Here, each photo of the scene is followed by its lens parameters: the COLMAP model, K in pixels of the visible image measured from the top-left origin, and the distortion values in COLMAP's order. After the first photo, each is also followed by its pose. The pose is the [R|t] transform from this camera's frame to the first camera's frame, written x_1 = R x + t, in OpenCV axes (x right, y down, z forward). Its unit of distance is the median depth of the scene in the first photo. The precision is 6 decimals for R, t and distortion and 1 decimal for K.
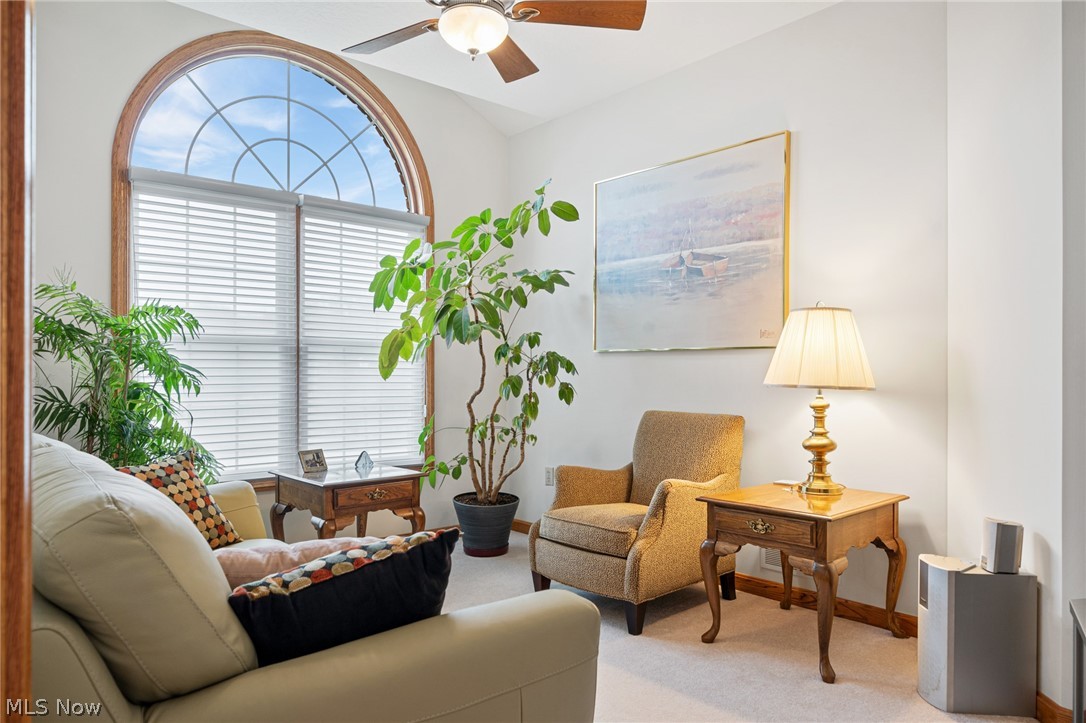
lens RADIAL K [[725.1, 0, 541.1], [0, 725.1, 369.2], [0, 0, 1]] dist [0.006194, 0.000249]
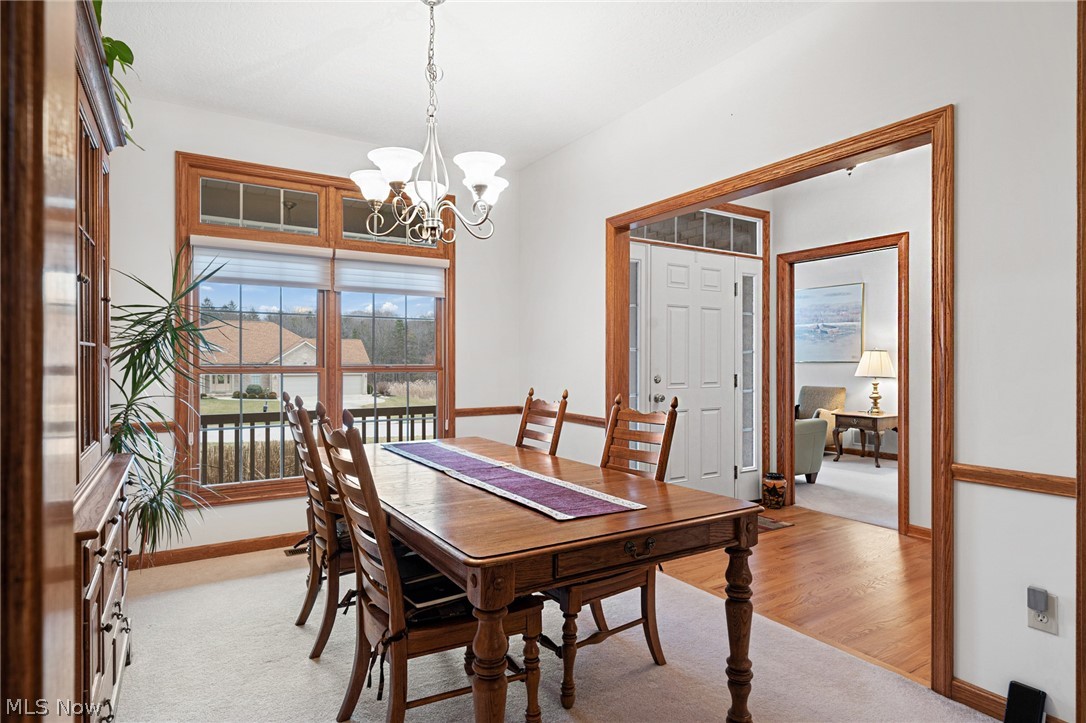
lens RADIAL K [[579.9, 0, 542.5], [0, 579.9, 360.2], [0, 0, 1]] dist [0.001619, 0.000160]
pose [[0.987005, 0.001015, -0.160687, -0.567353], [-0.000590, 0.999996, 0.002693, -0.049019], [0.160689, -0.002564, 0.987002, -1.528341]]
